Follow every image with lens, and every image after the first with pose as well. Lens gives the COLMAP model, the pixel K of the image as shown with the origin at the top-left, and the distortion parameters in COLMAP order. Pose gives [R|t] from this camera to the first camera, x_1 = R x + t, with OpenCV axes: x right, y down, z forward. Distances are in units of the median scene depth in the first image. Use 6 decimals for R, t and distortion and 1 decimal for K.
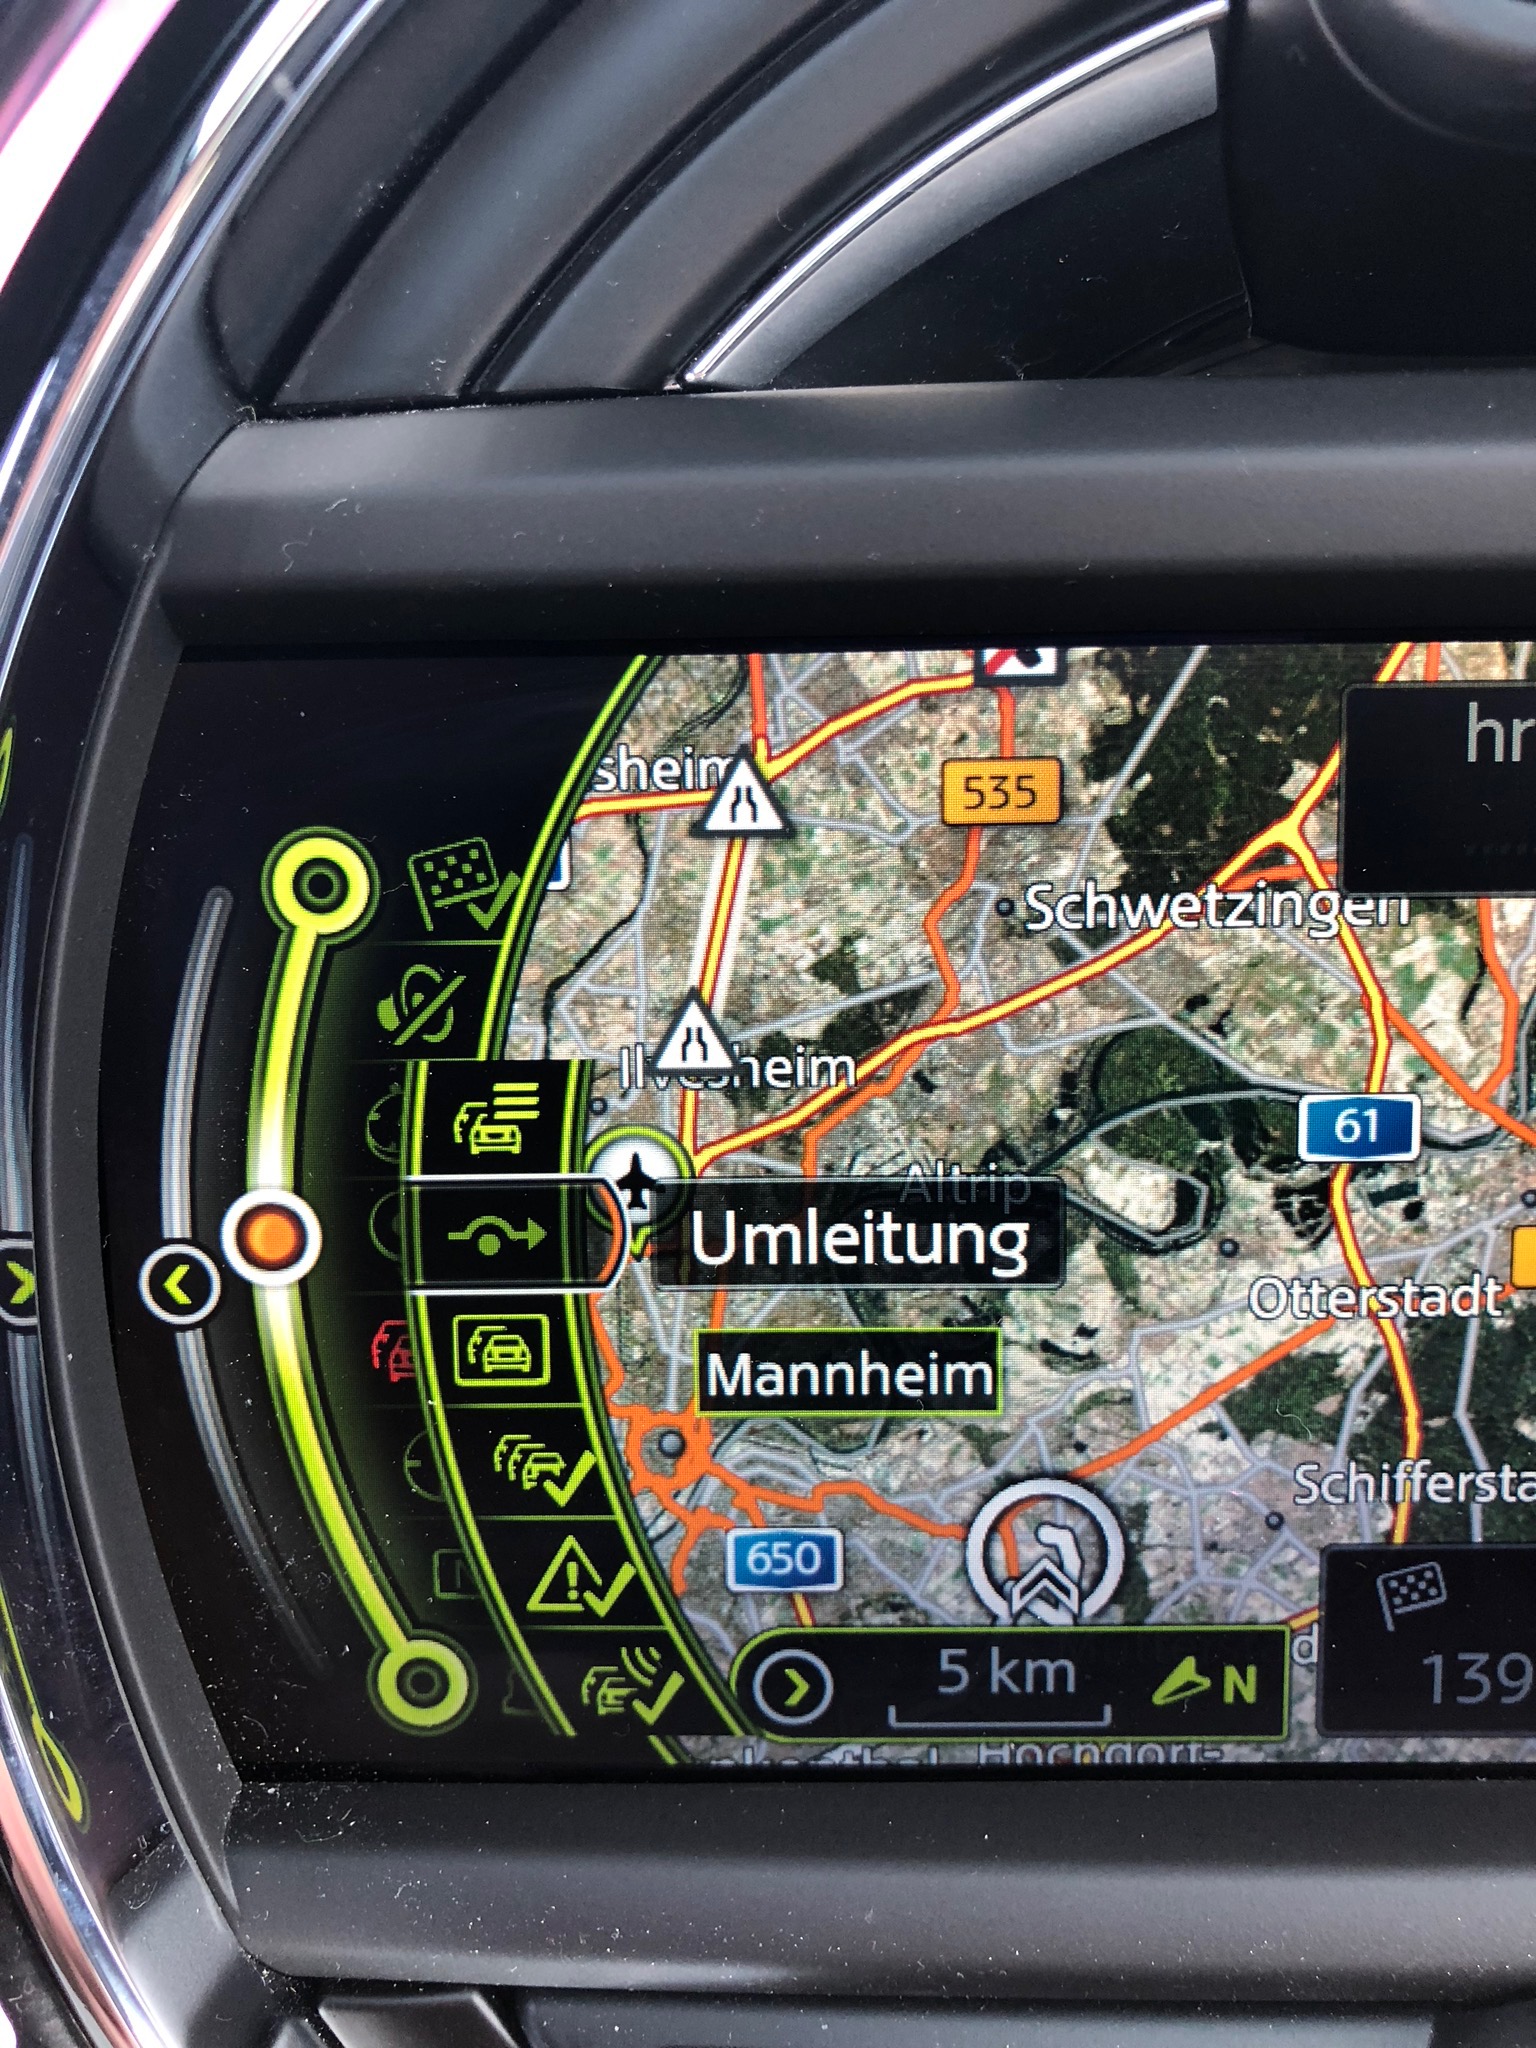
lens RADIAL K [[1673.9, 0, 746.2], [0, 1673.9, 1019.7], [0, 0, 1]] dist [-0.012879, 0.005255]
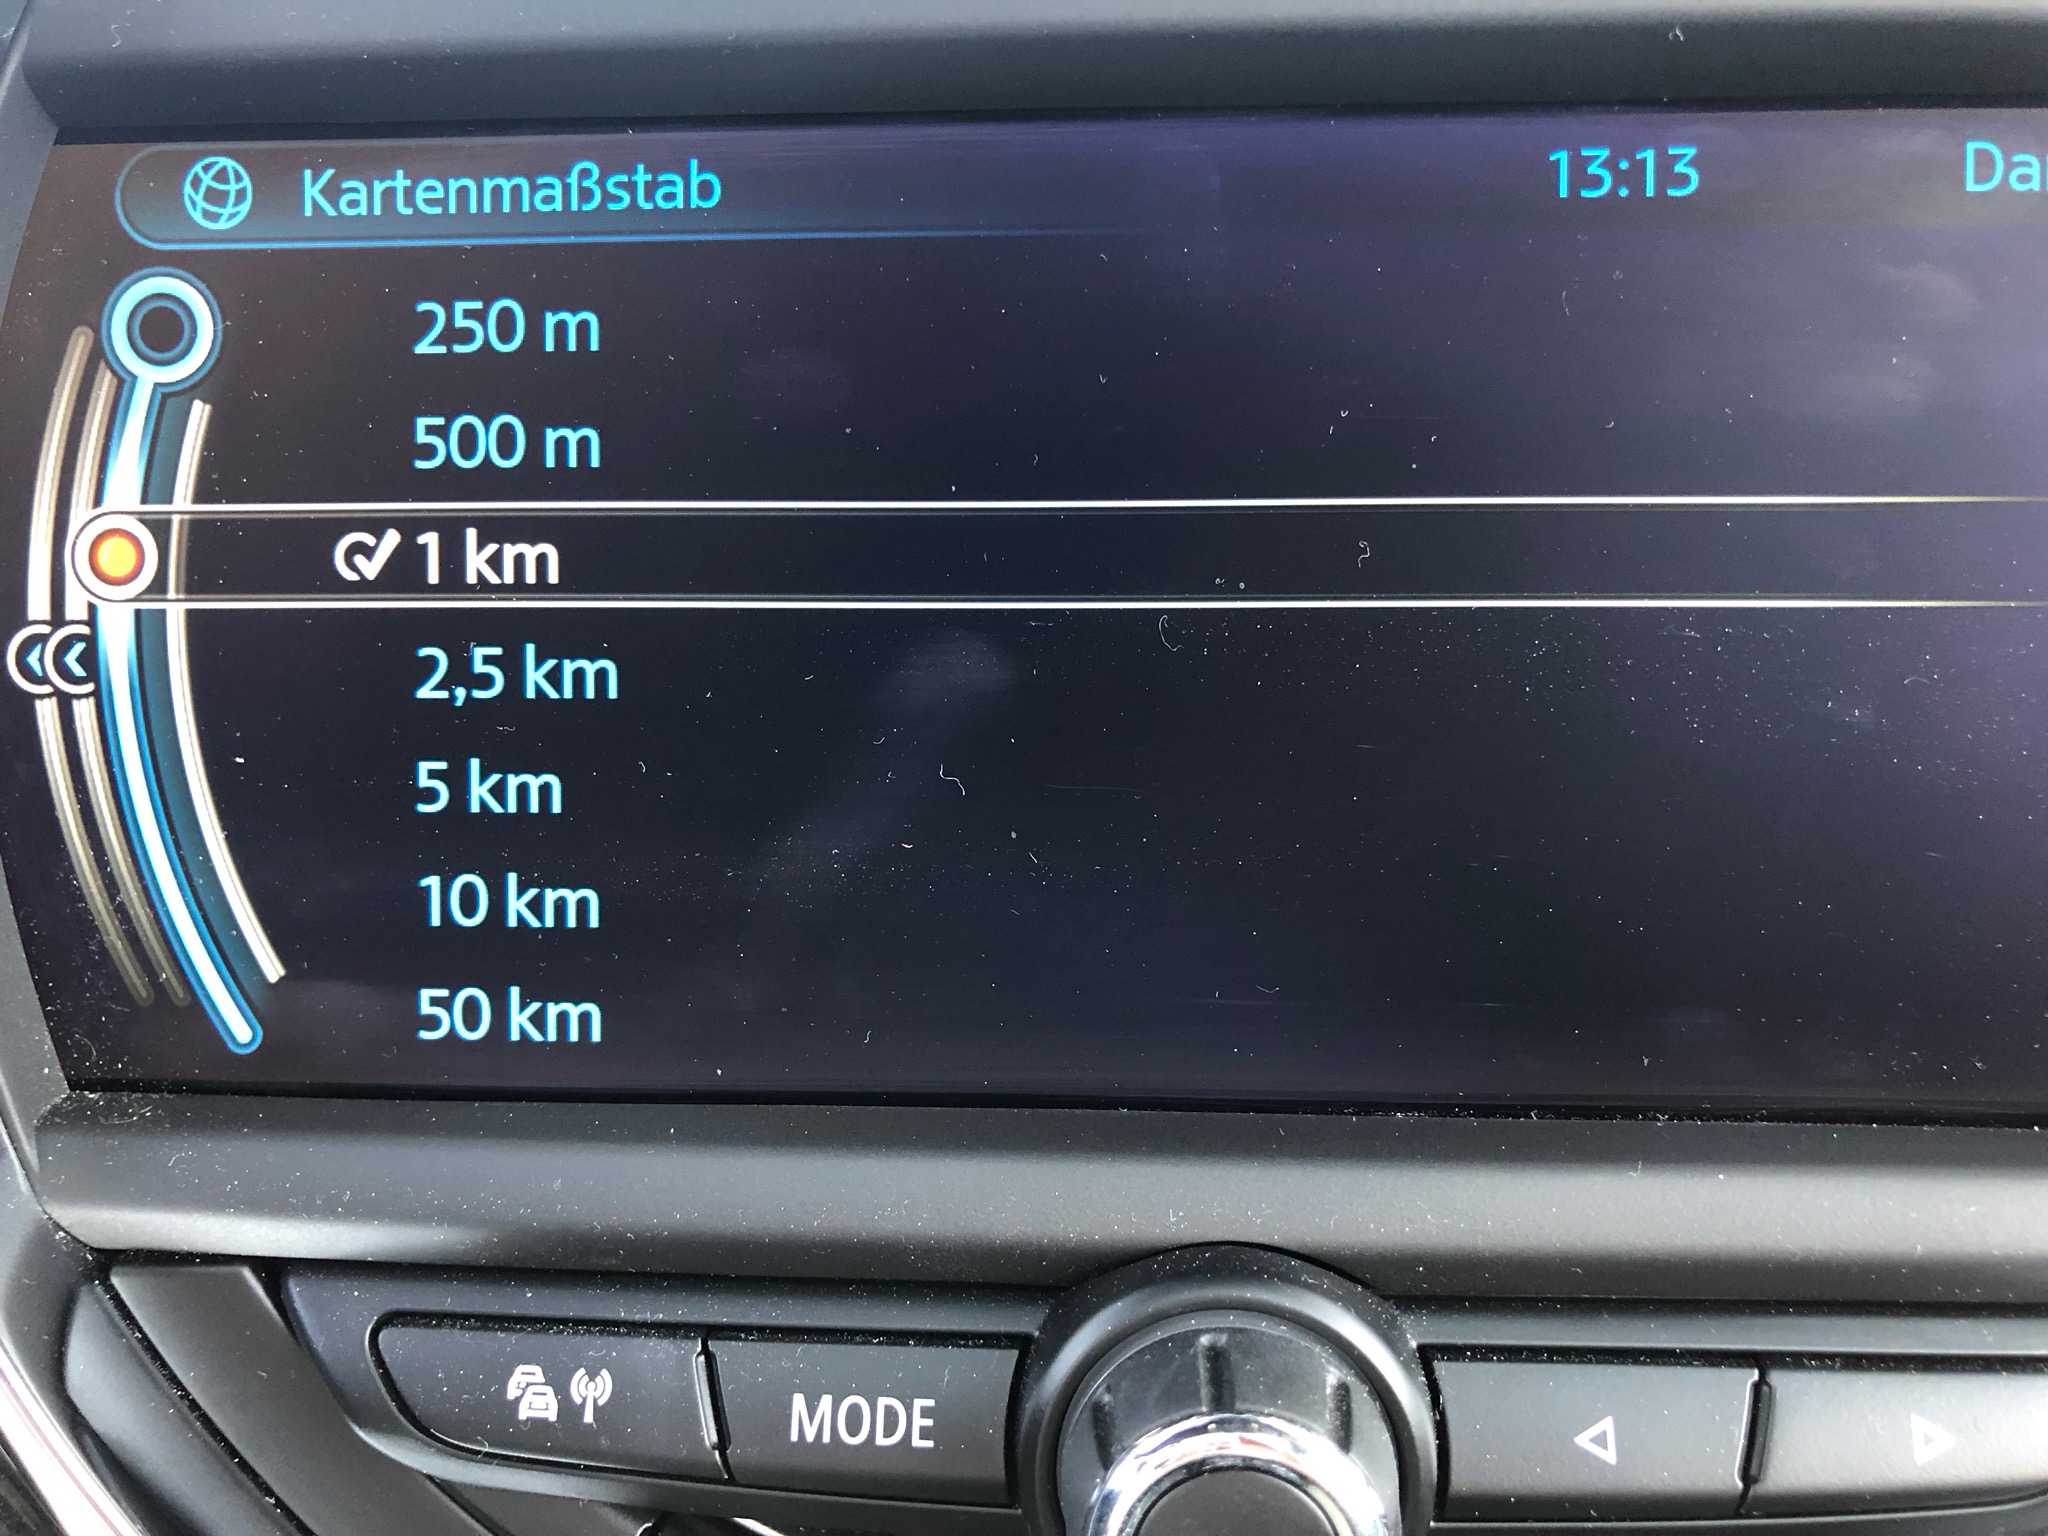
lens RADIAL K [[1673.9, 0, 1031.7], [0, 1673.9, 755.7], [0, 0, 1]] dist [-0.012879, 0.005255]
pose [[0.999285, 0.019612, -0.032322, 0.426922], [-0.021953, 0.997036, -0.073740, 0.311425], [0.030780, 0.074396, 0.996754, -0.170741]]
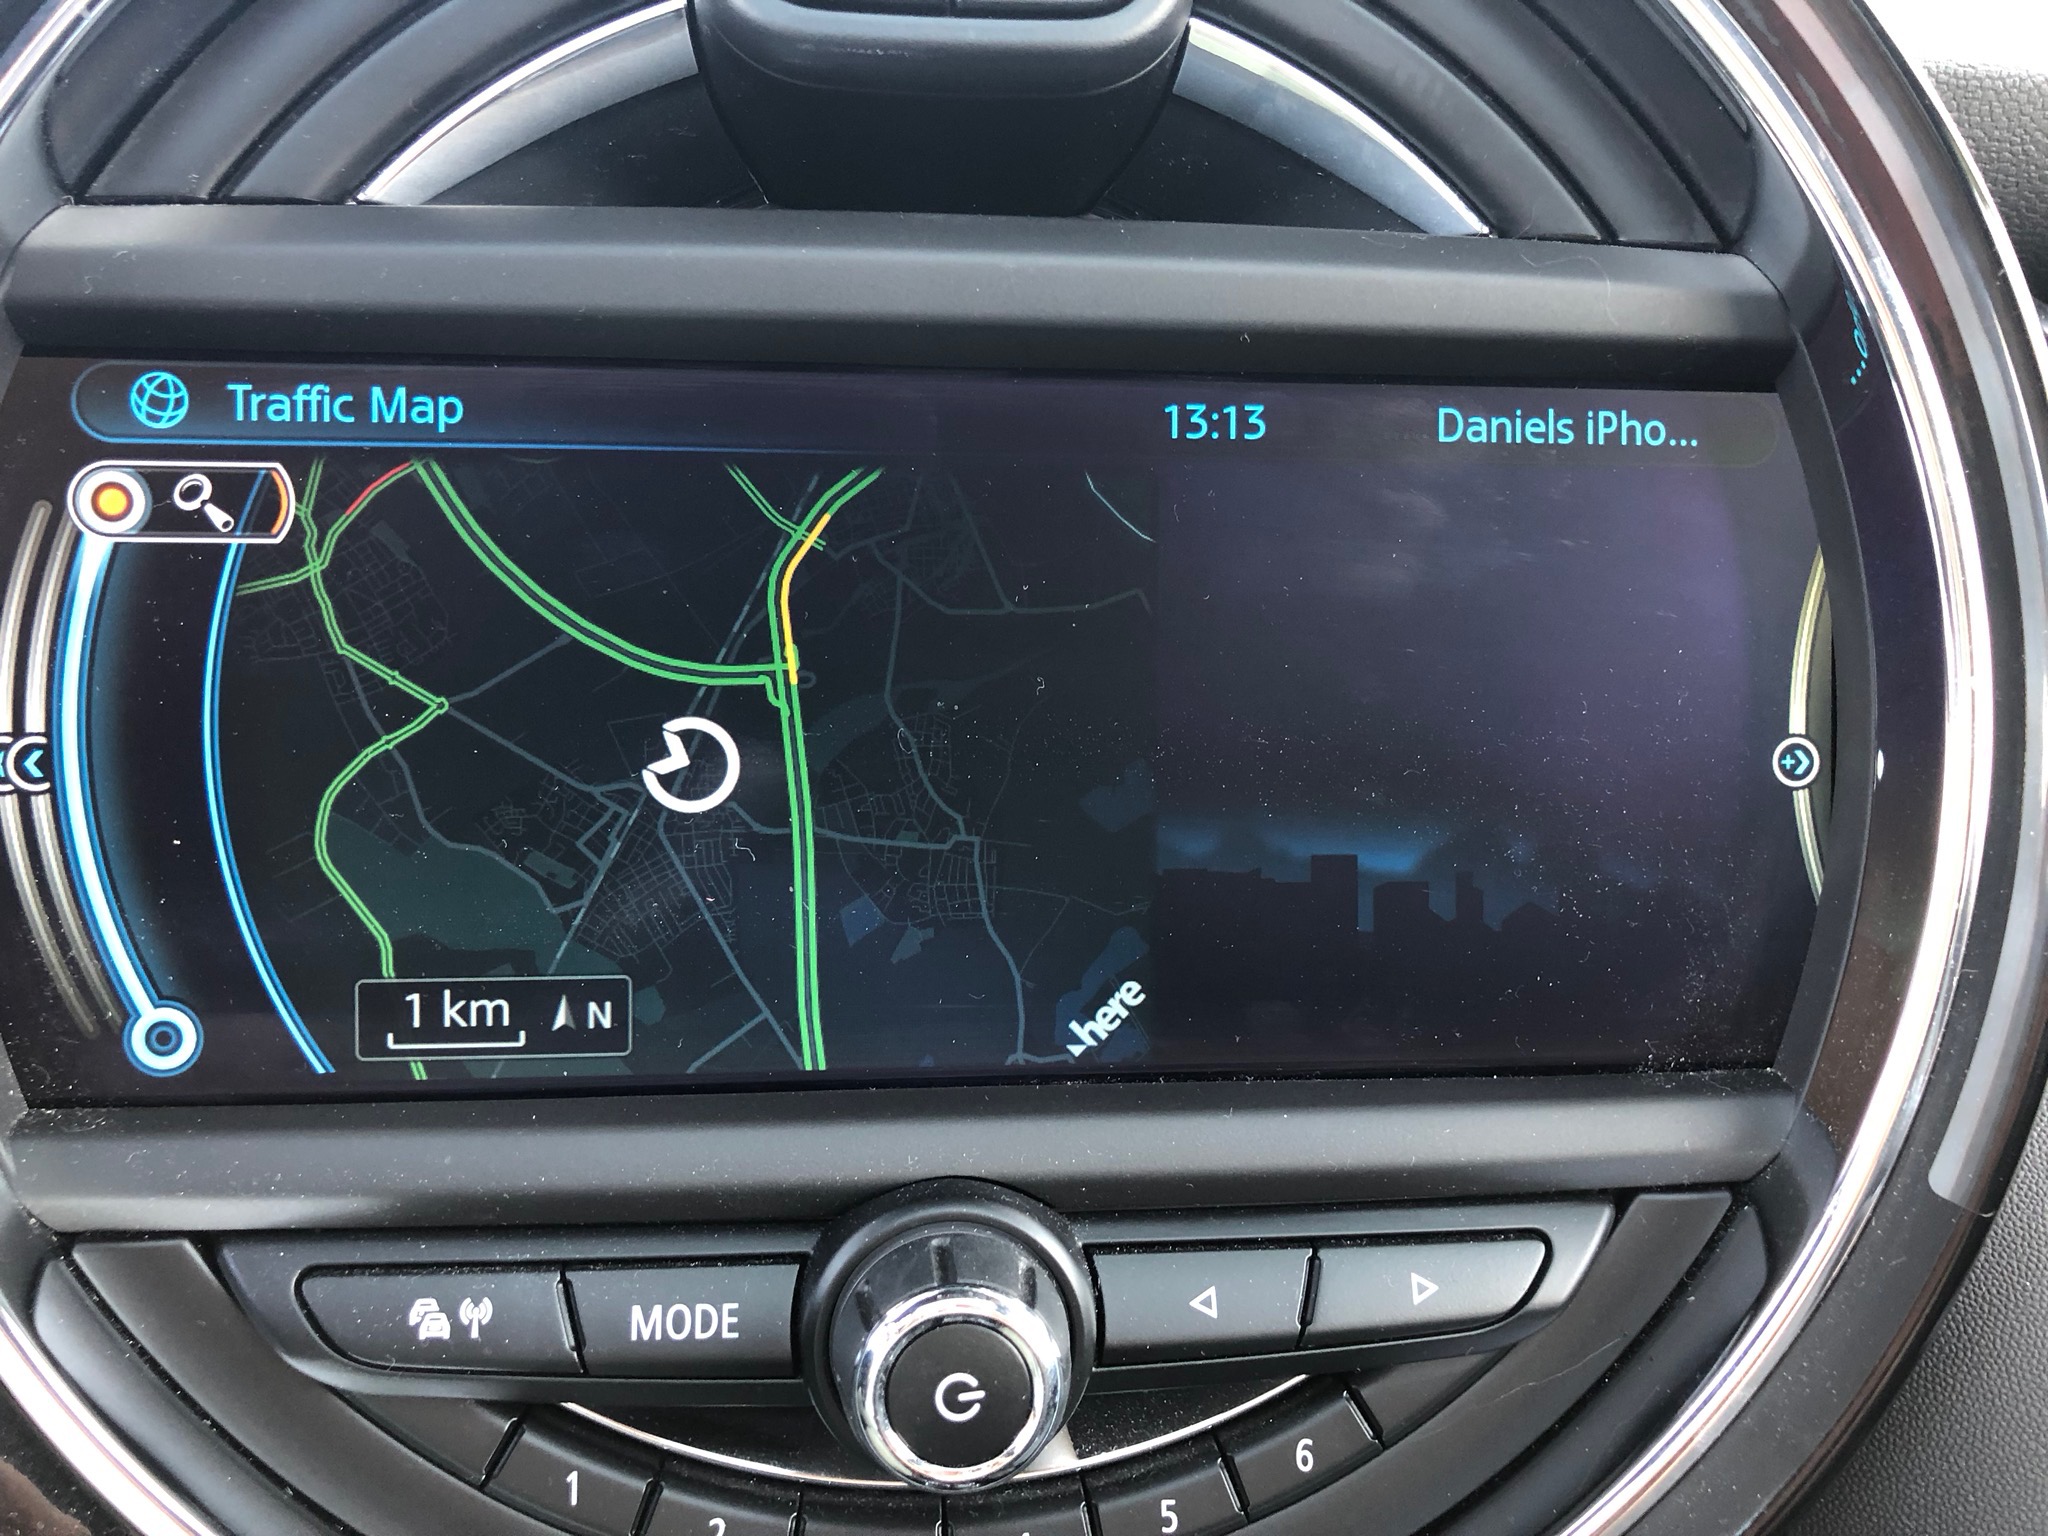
lens RADIAL K [[1673.9, 0, 1019.8], [0, 1673.9, 753.8], [0, 0, 1]] dist [-0.012879, 0.005255]
pose [[0.990572, 0.013021, 0.136370, 0.374633], [0.000452, 0.995156, -0.098305, 0.308471], [-0.136989, 0.097440, 0.985768, -0.623209]]
